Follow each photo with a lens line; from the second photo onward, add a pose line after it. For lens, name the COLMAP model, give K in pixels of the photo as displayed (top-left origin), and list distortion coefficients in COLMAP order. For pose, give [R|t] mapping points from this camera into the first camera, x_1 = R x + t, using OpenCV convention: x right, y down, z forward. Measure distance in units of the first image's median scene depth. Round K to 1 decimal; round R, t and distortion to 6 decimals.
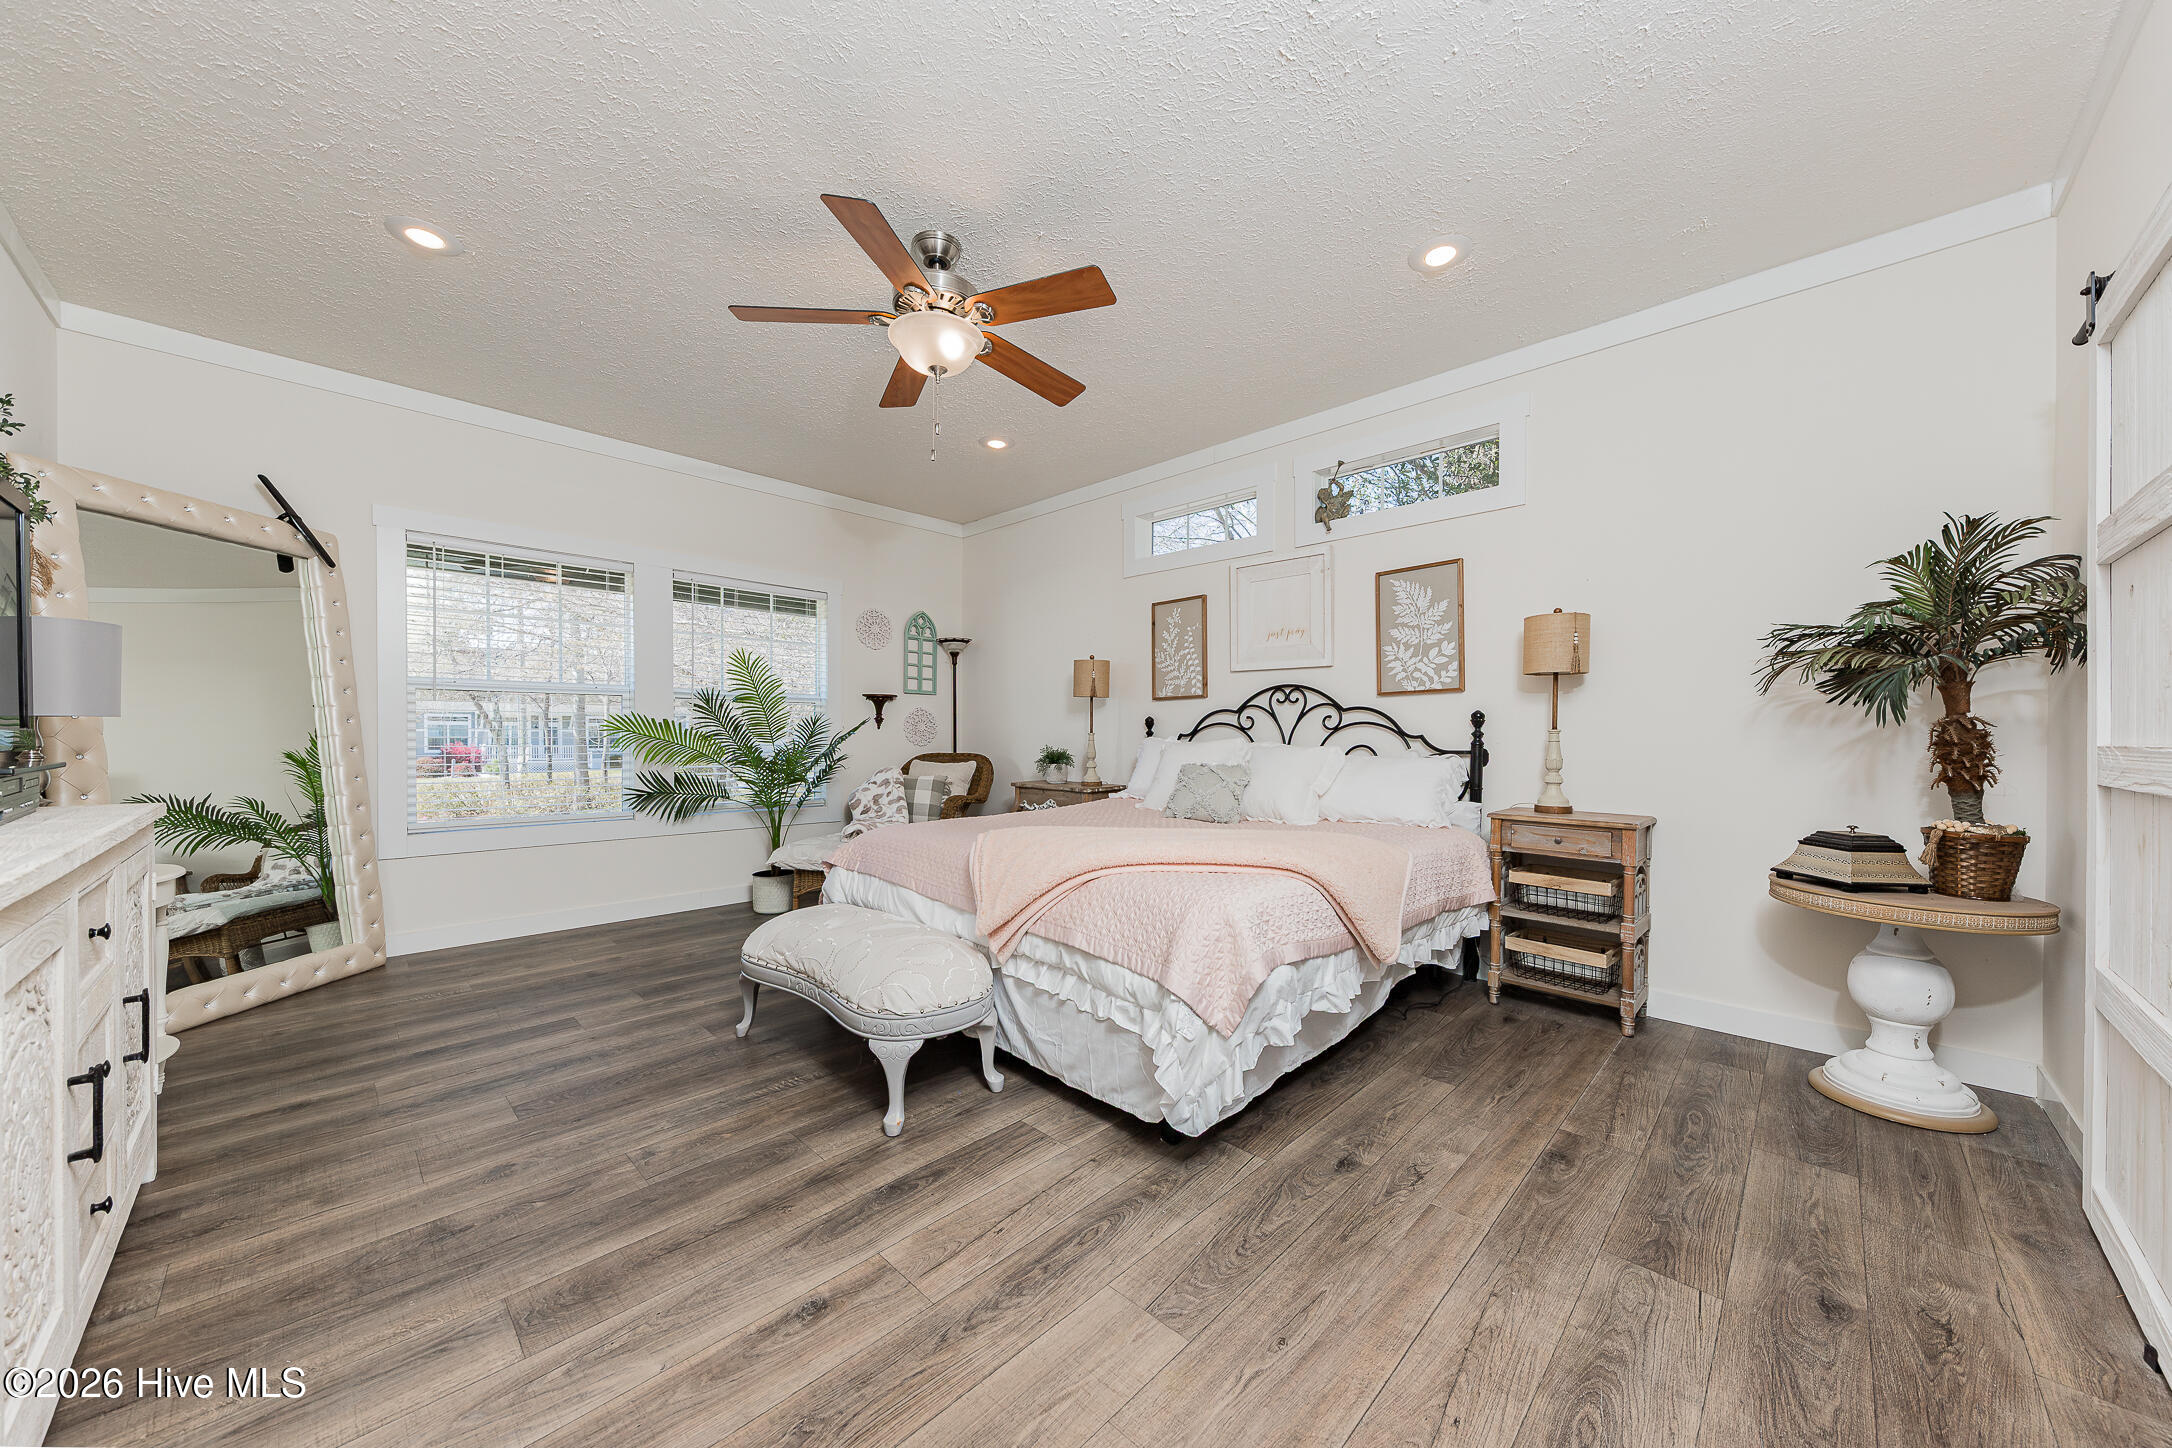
lens RADIAL K [[764.6, 0, 1095.5], [0, 764.6, 734.8], [0, 0, 1]] dist [0.006072, -0.001389]
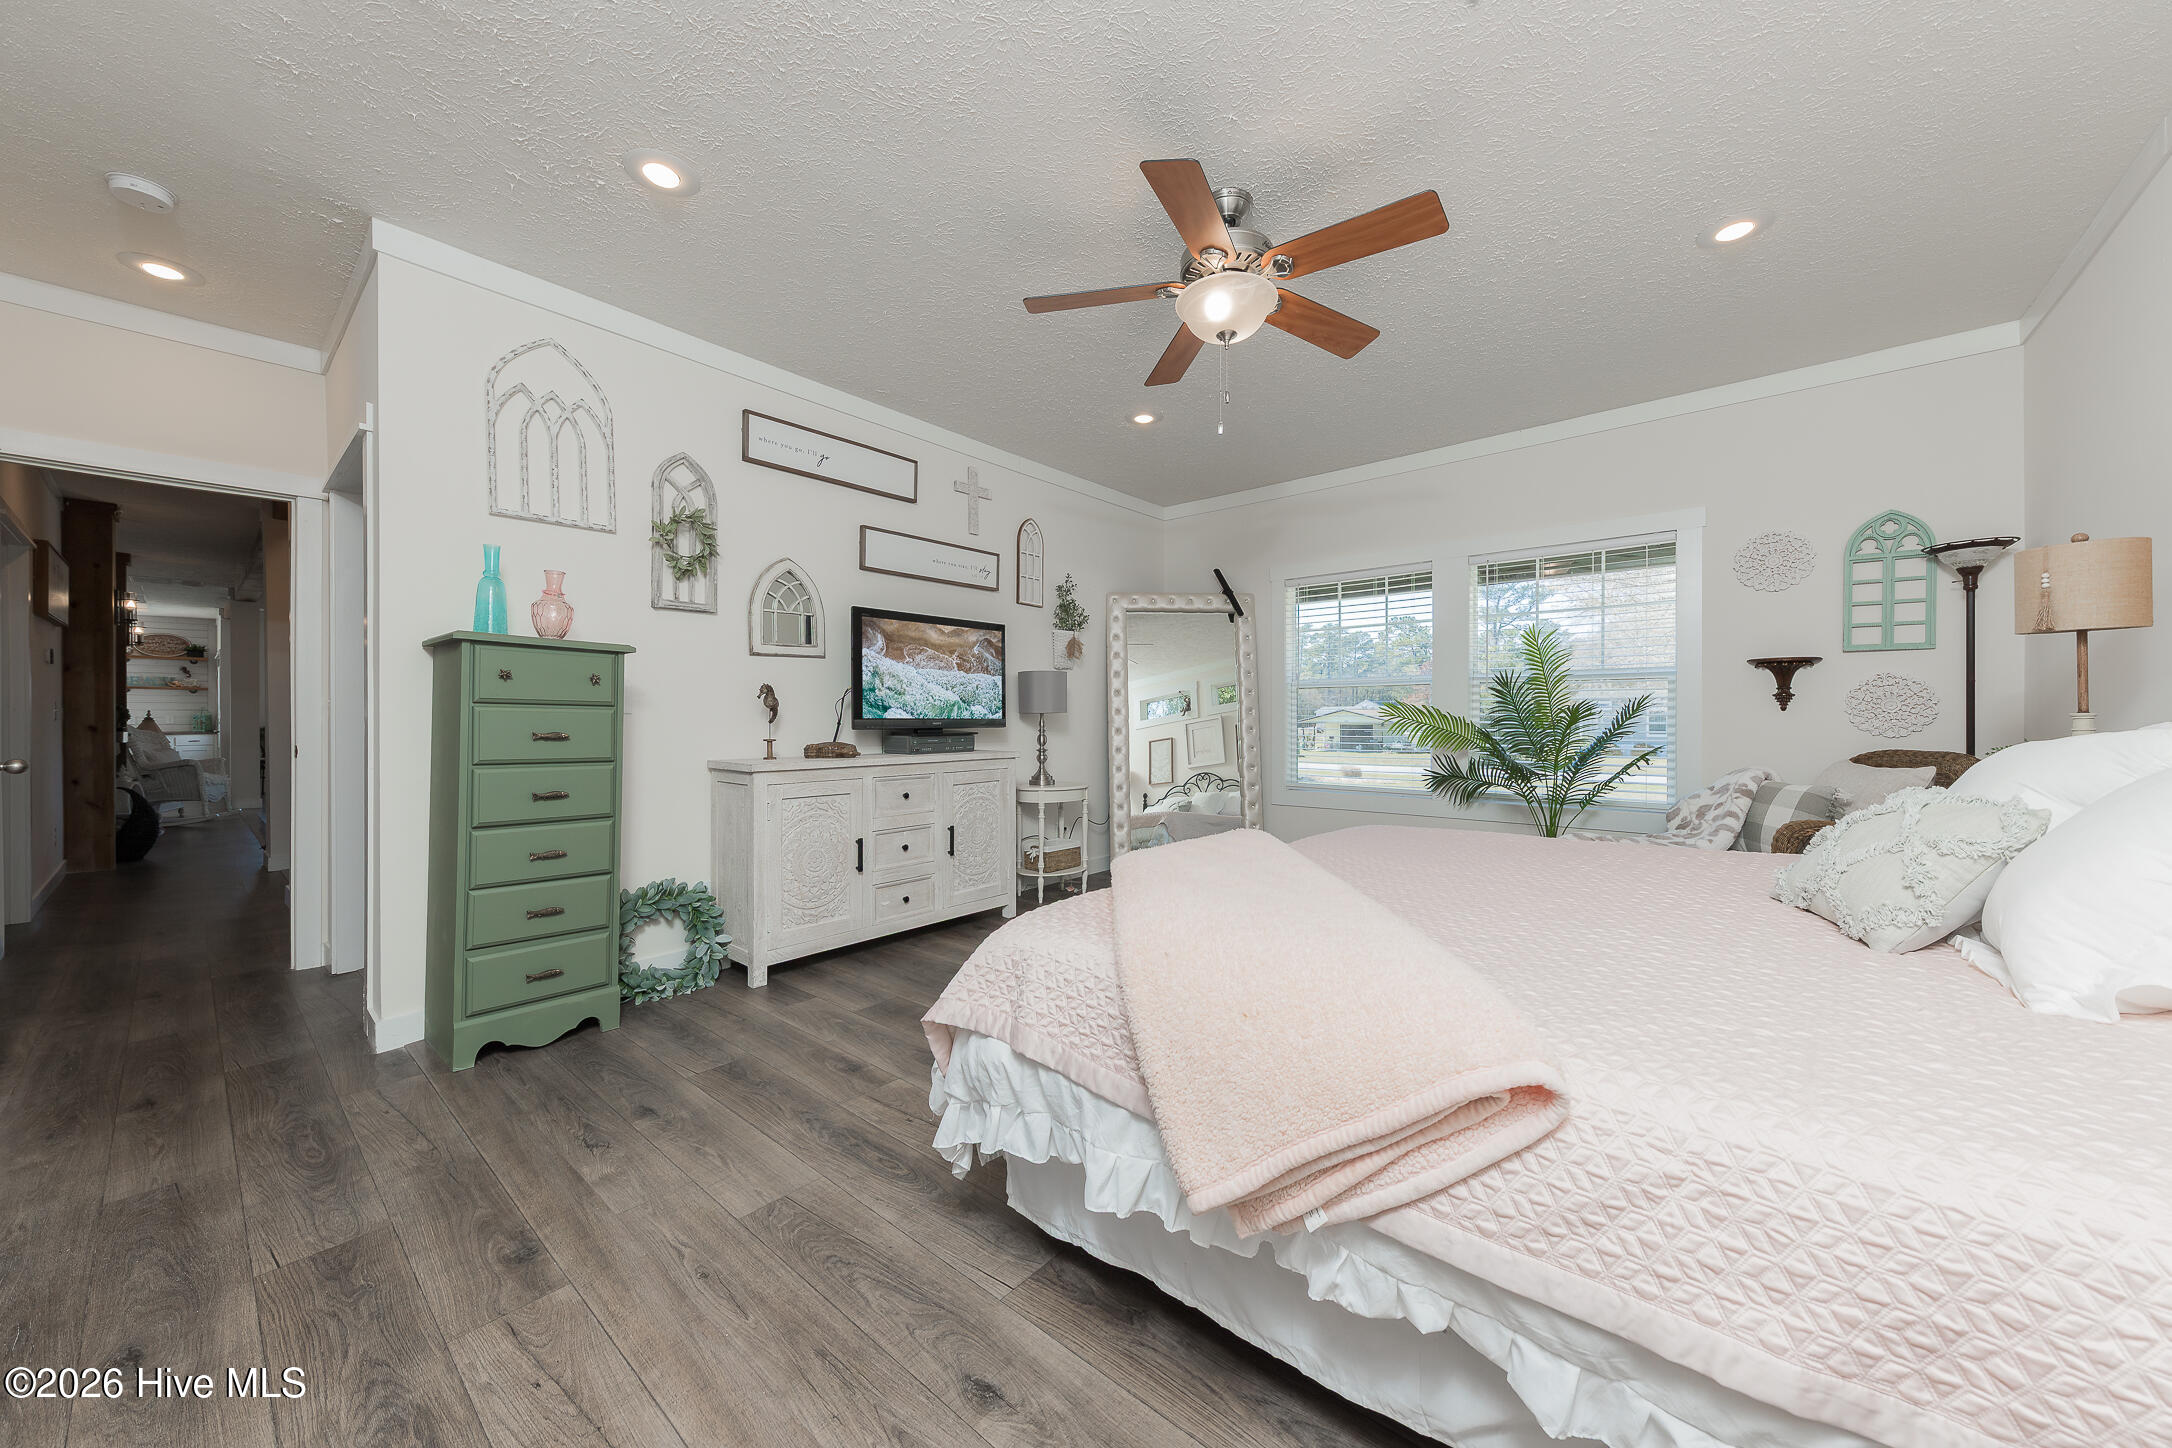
lens RADIAL K [[764.6, 0, 1120.3], [0, 764.6, 743.5], [0, 0, 1]] dist [0.006072, -0.001389]
pose [[0.079623, 0.026988, -0.996460, 0.338432], [0.005375, 0.999607, 0.027502, -0.000613], [0.996811, -0.007546, 0.079446, 0.374074]]
